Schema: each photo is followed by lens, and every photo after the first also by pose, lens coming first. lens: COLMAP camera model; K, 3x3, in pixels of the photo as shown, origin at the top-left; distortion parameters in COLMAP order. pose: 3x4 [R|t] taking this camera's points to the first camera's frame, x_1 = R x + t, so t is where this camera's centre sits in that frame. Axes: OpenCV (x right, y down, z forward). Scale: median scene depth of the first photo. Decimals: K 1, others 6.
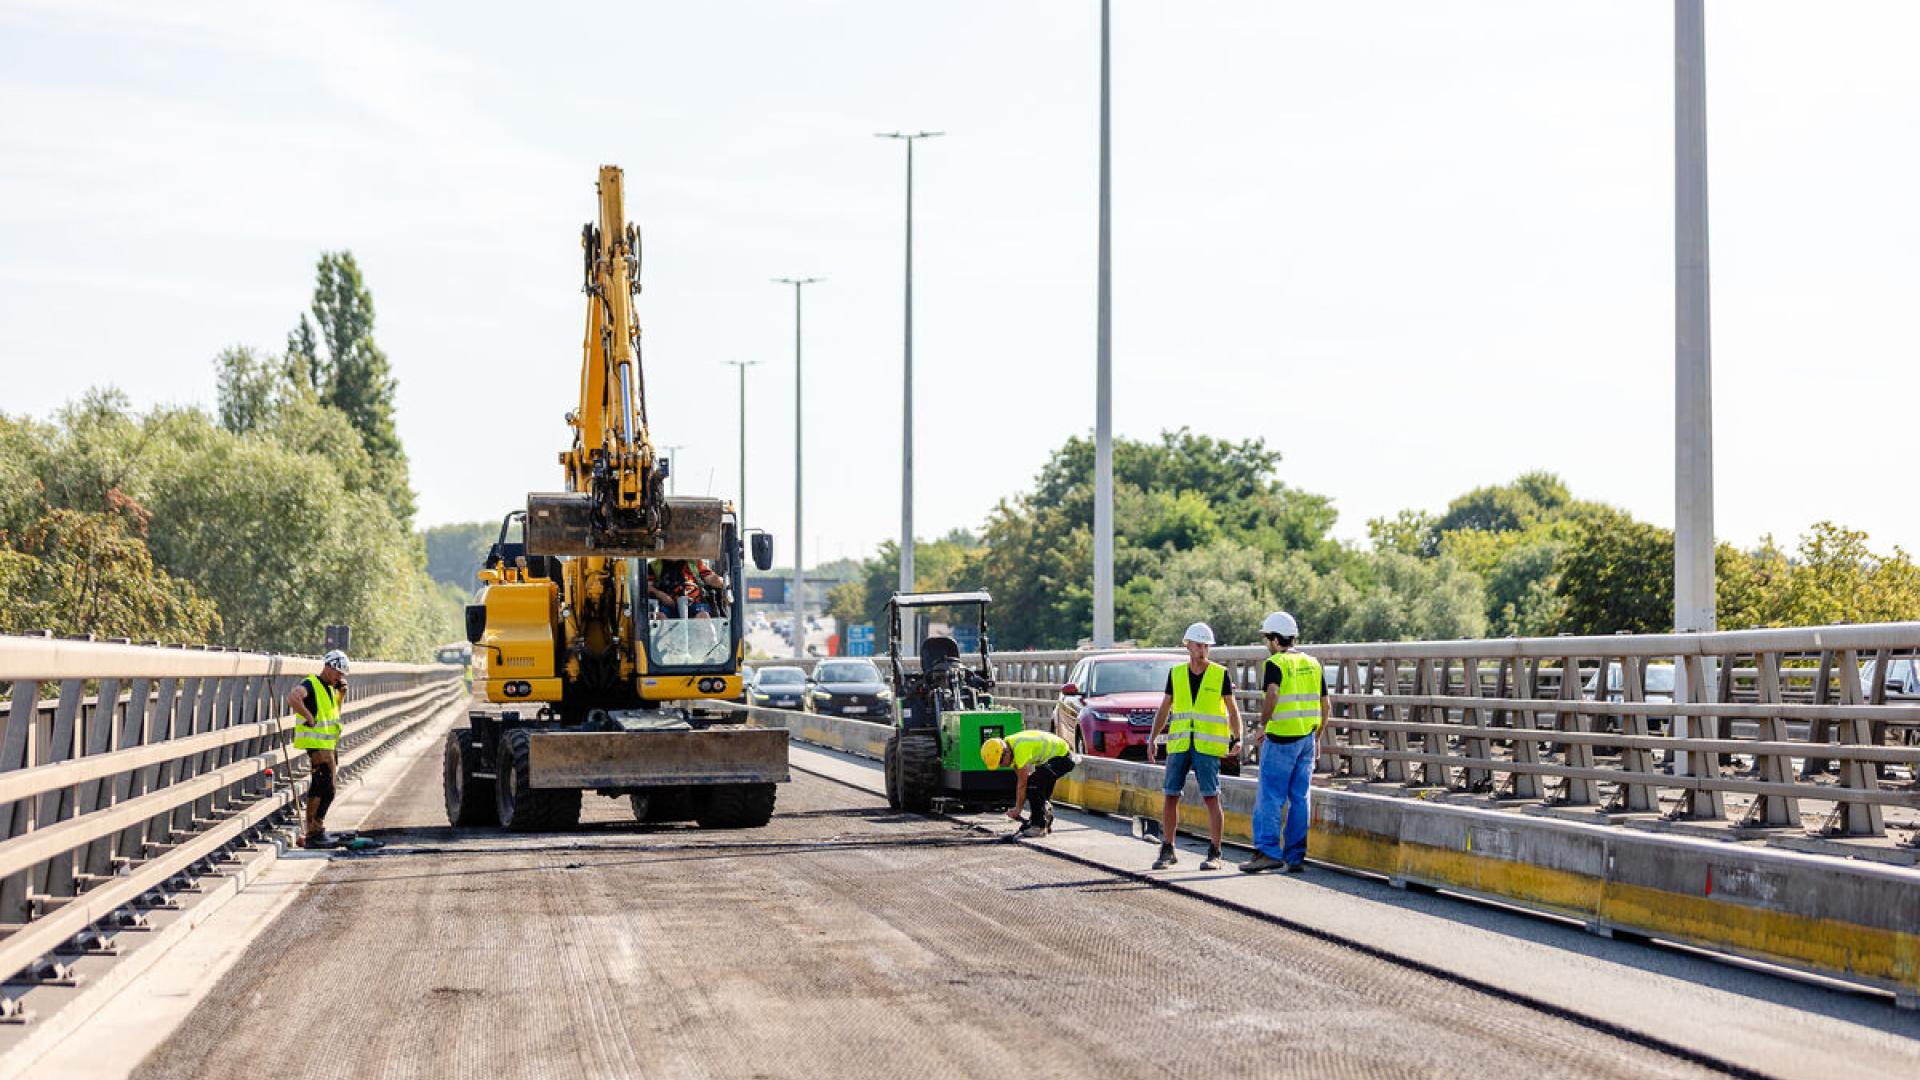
lens RADIAL K [[4699.6, 0, 960.0], [0, 4699.6, 540.0], [0, 0, 1]] dist [-0.020222, -0.734920]
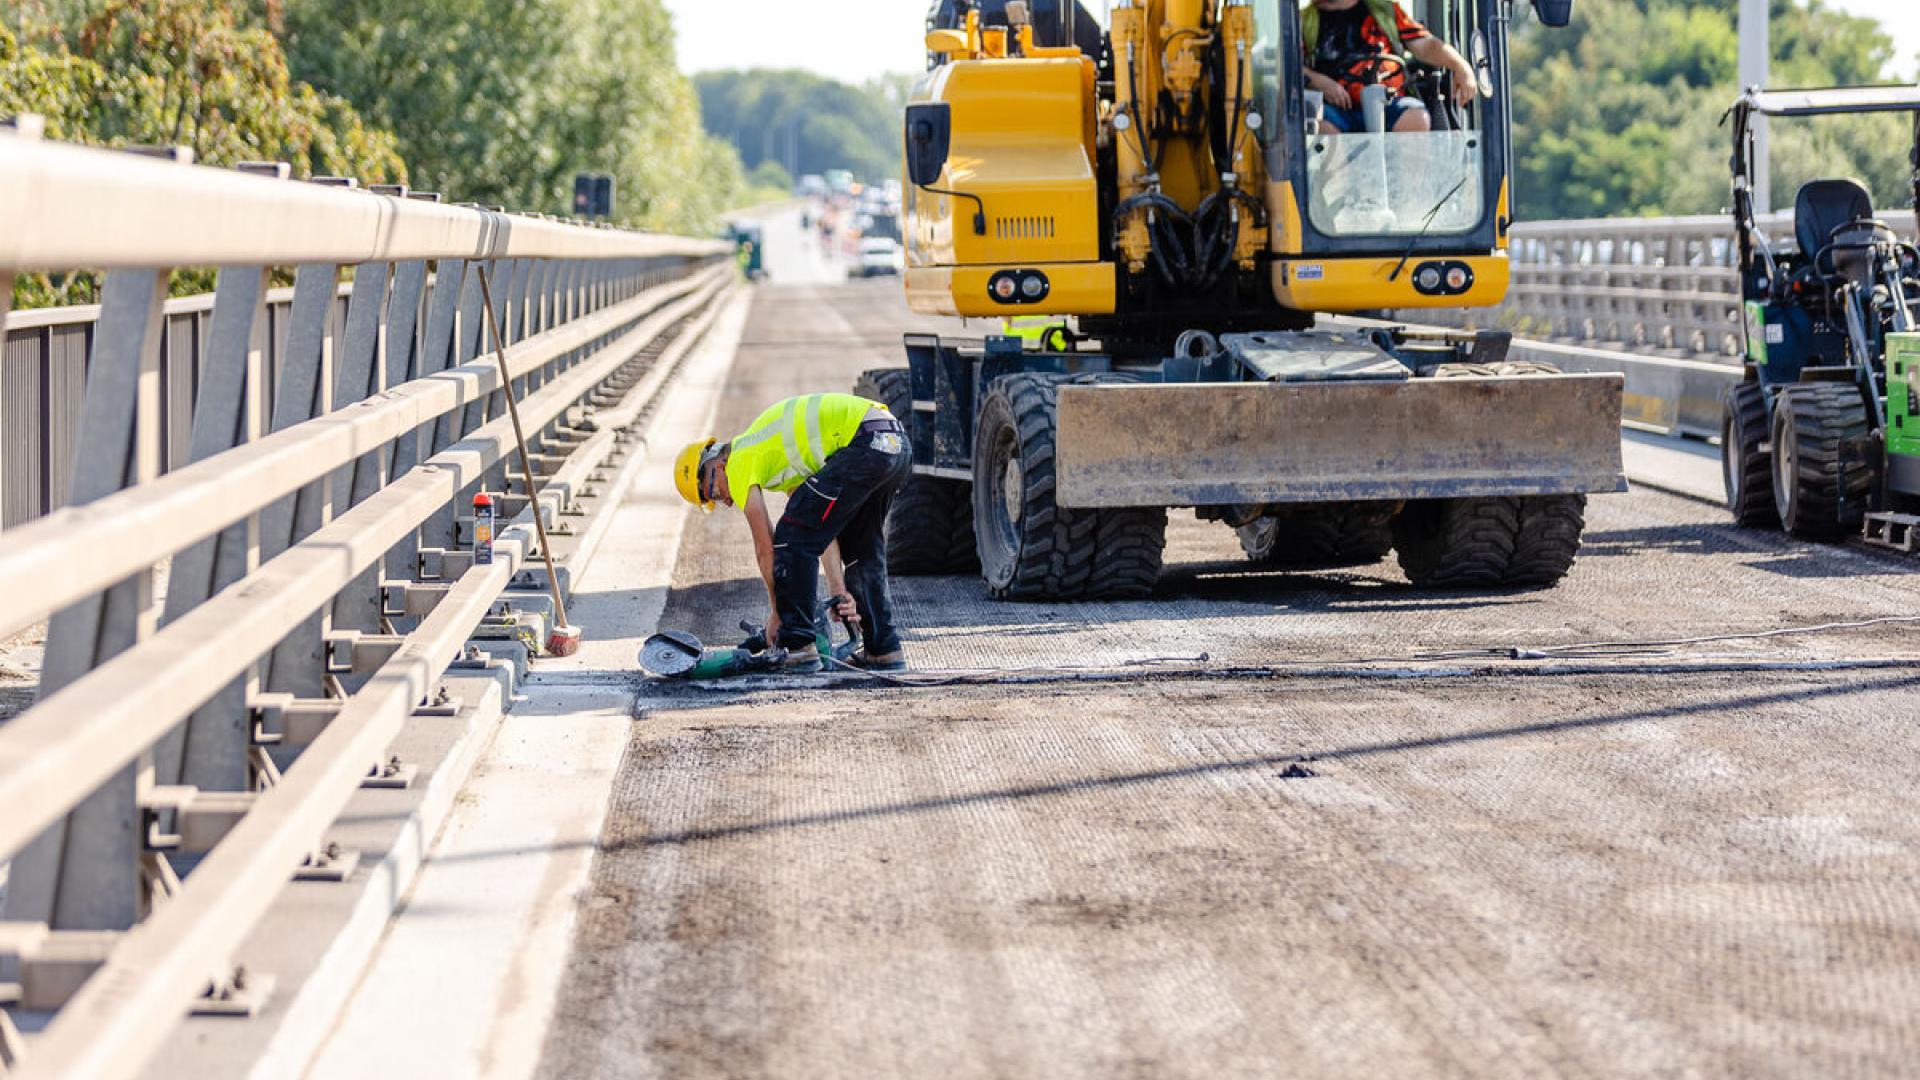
lens RADIAL K [[4699.6, 0, 960.0], [0, 4699.6, 540.0], [0, 0, 1]] dist [-0.020222, -0.734920]
pose [[0.998967, 0.001594, -0.045410, -0.078307], [0.002452, 0.996036, 0.088912, 0.015355], [0.045371, -0.088931, 0.995004, 0.535057]]
